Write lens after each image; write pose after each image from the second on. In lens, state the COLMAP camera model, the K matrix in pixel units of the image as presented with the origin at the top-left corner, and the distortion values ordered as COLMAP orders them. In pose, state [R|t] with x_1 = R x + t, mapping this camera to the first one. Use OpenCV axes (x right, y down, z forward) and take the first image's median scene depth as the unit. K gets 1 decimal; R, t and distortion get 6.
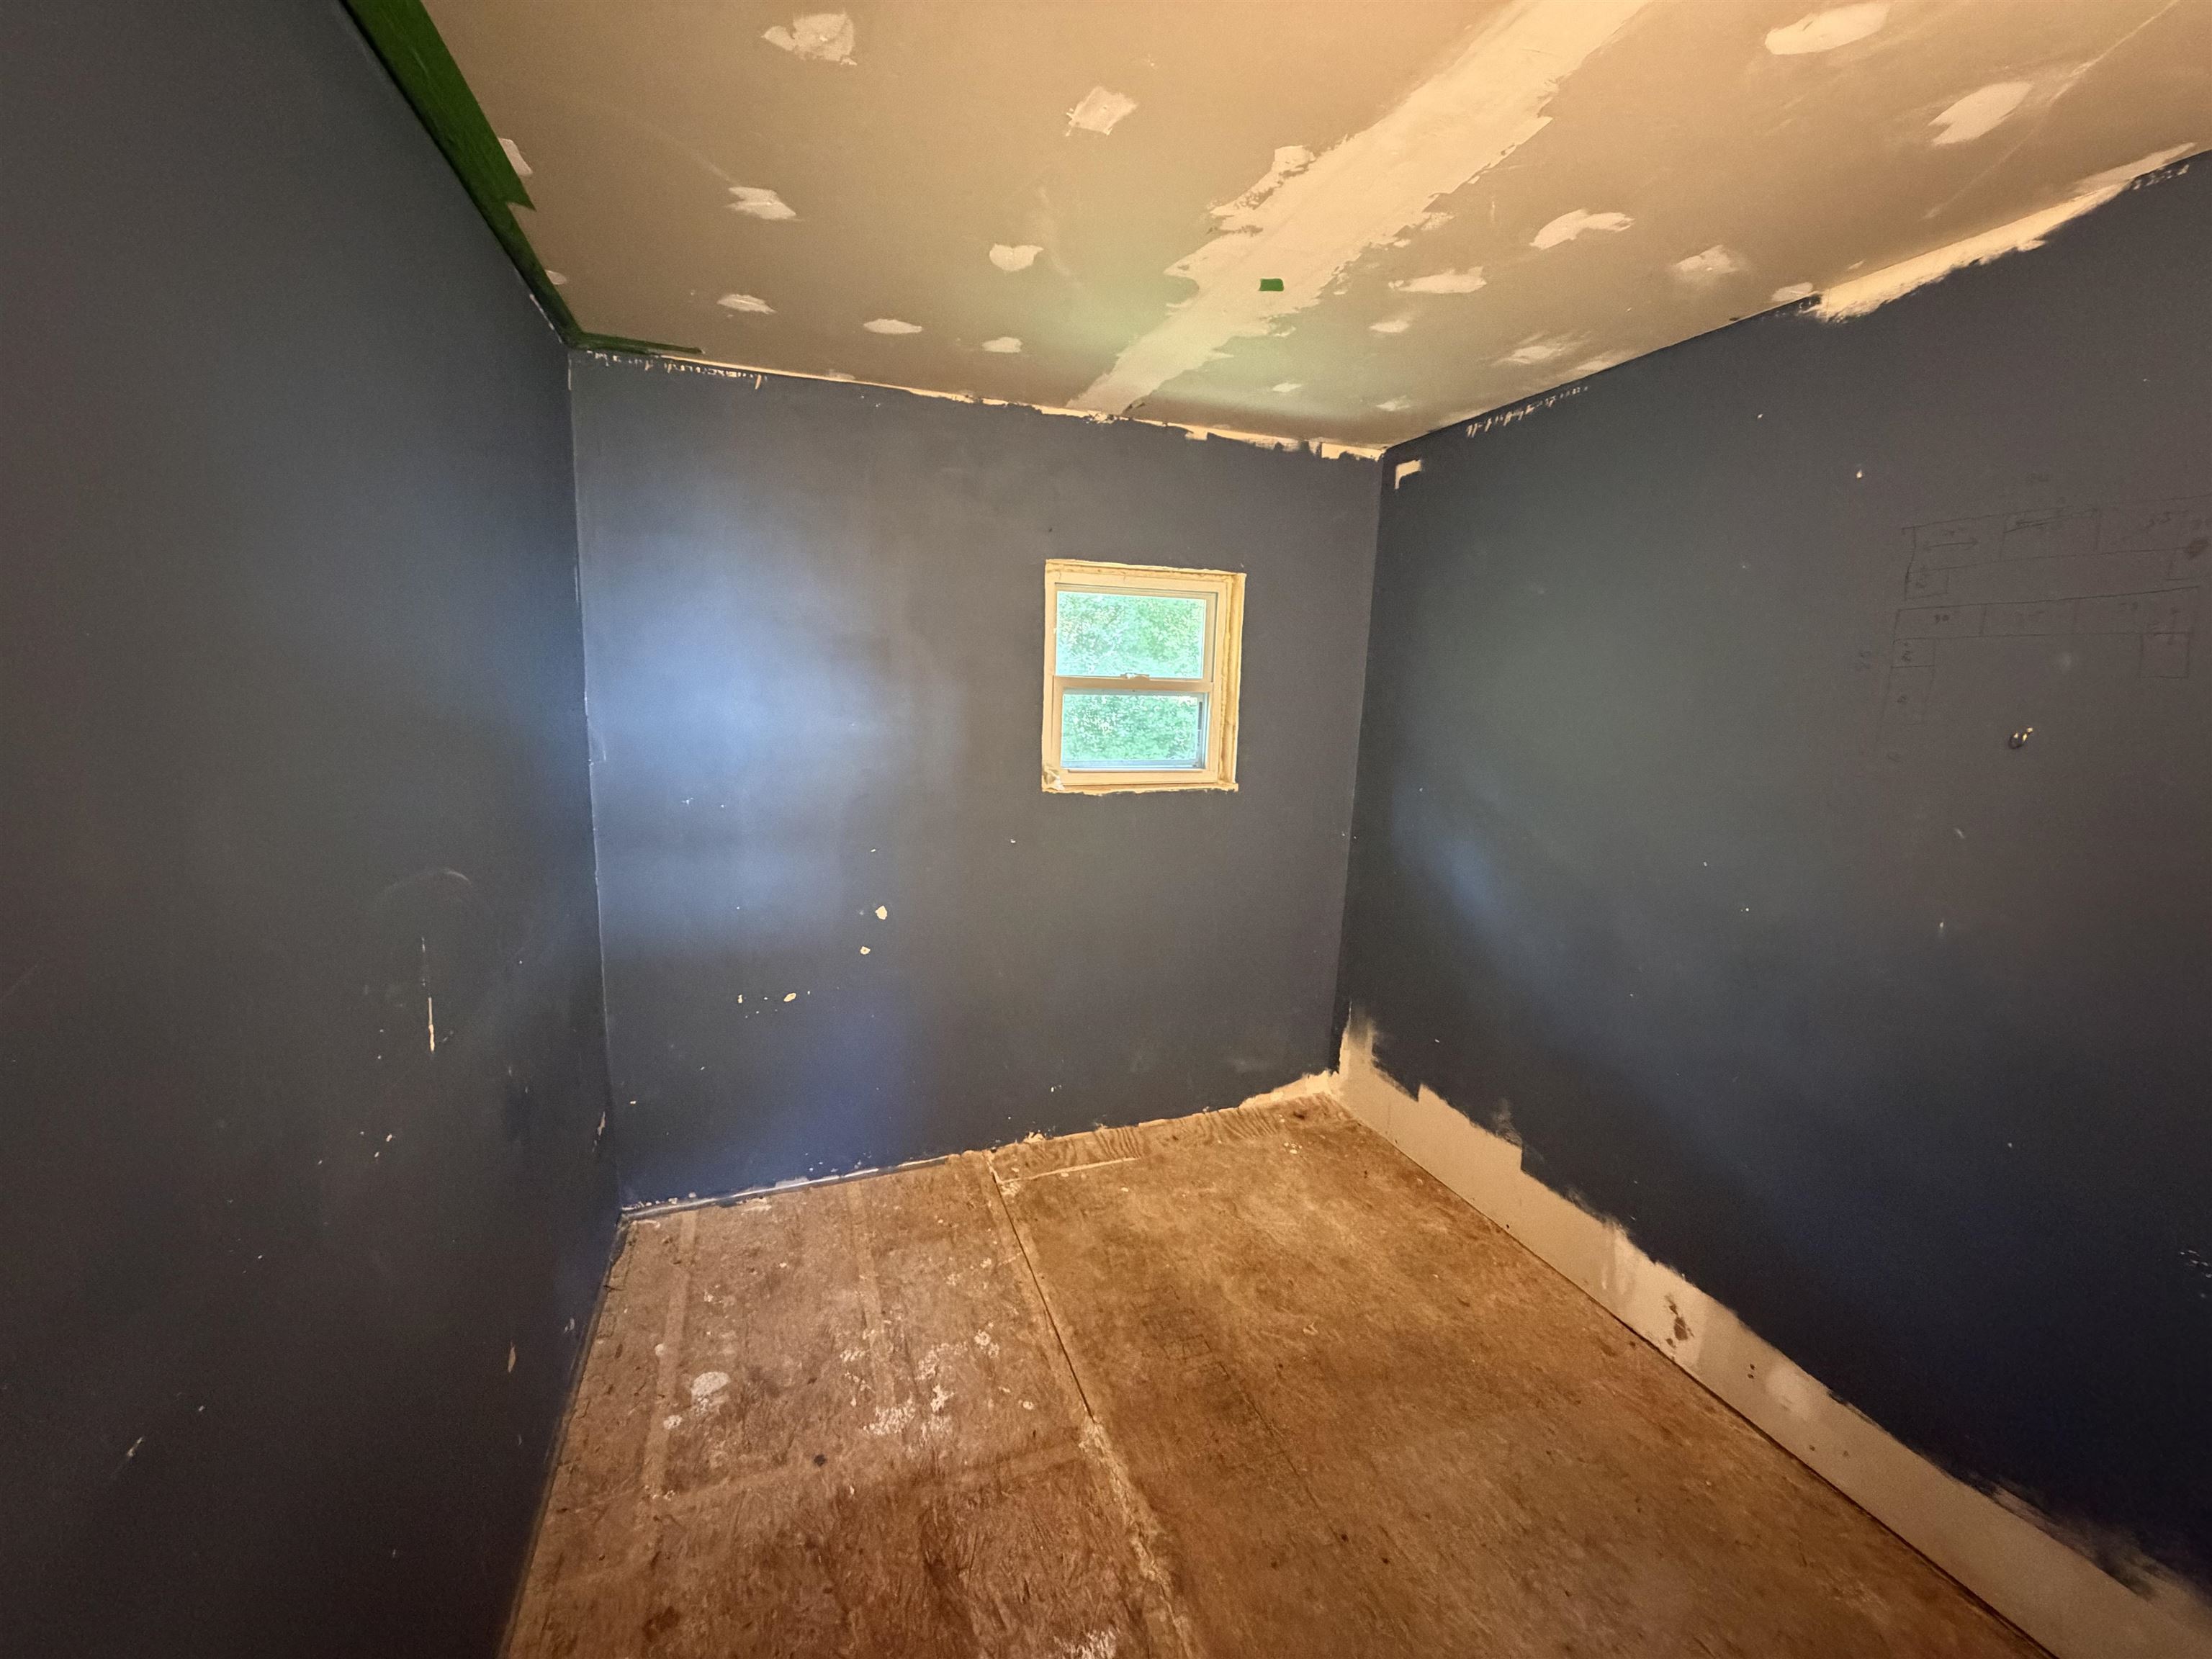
lens RADIAL K [[887.5, 0, 1098.9], [0, 887.5, 830.5], [0, 0, 1]] dist [-0.000175, 0.000530]
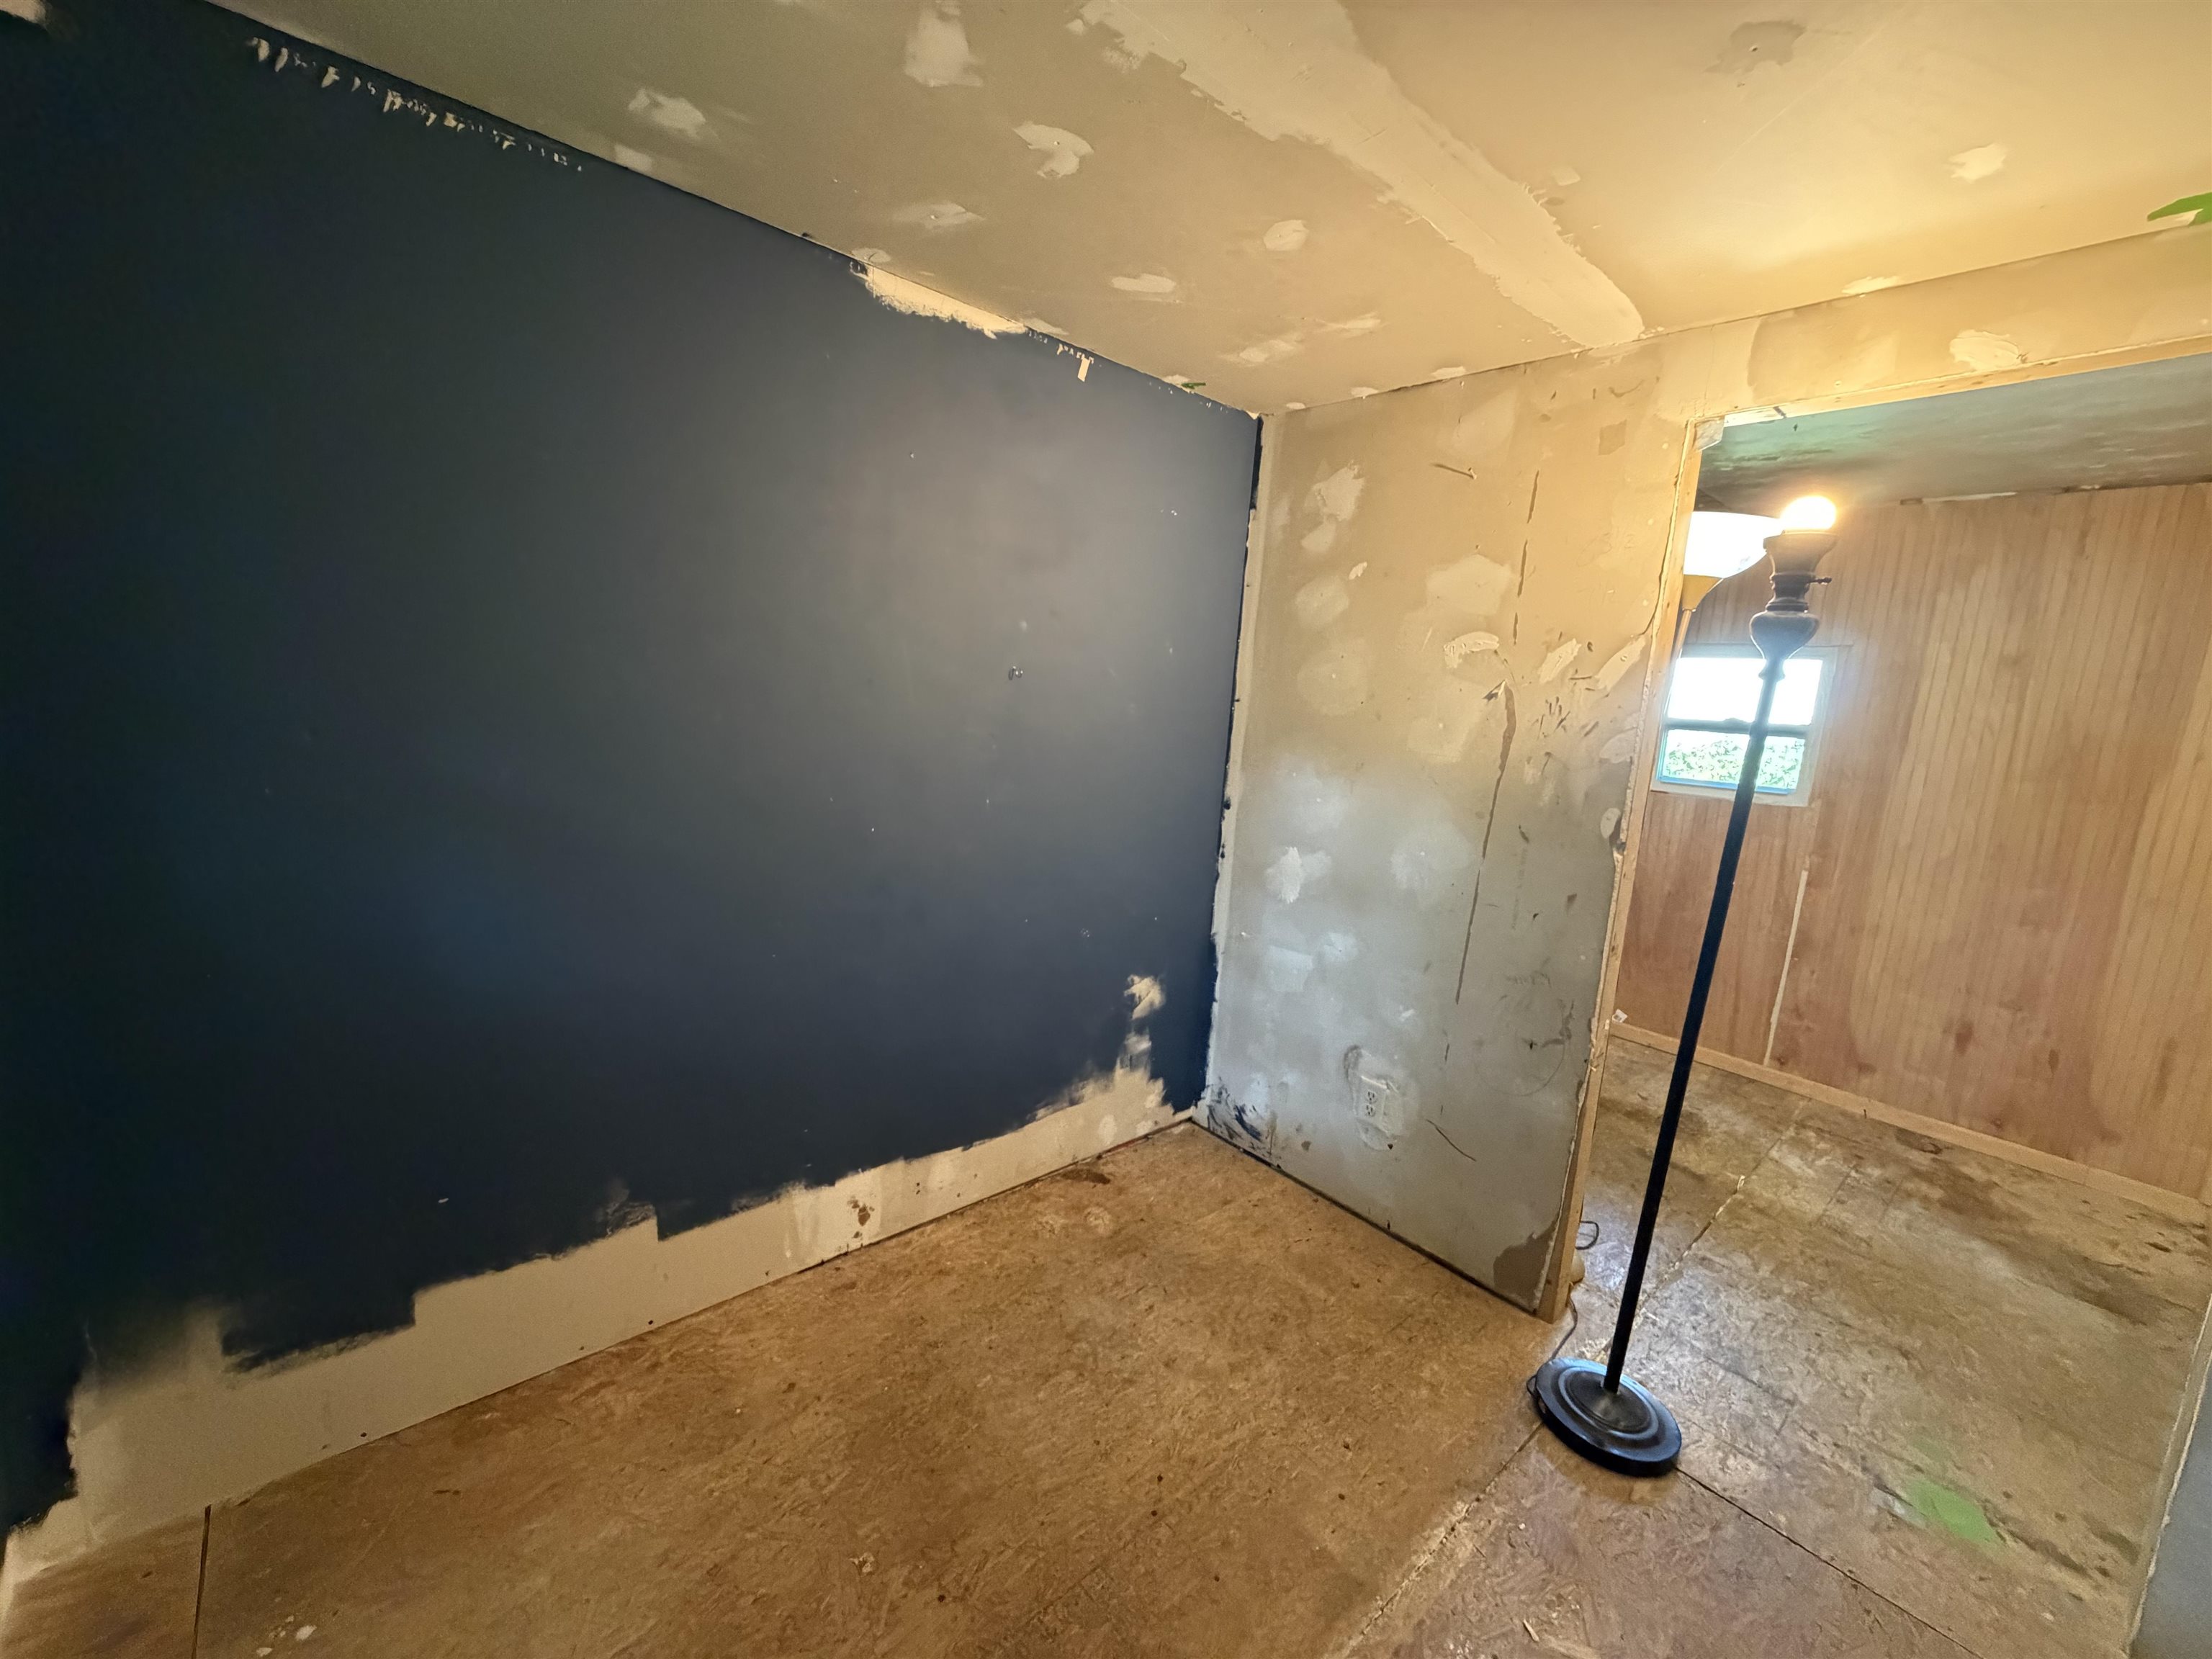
lens RADIAL K [[887.5, 0, 1098.9], [0, 887.5, 830.5], [0, 0, 1]] dist [-0.000175, 0.000530]
pose [[-0.367139, -0.201517, 0.908075, -0.337565], [0.081039, 0.965608, 0.247050, -0.141036], [-0.926629, 0.164291, -0.338182, 0.962996]]
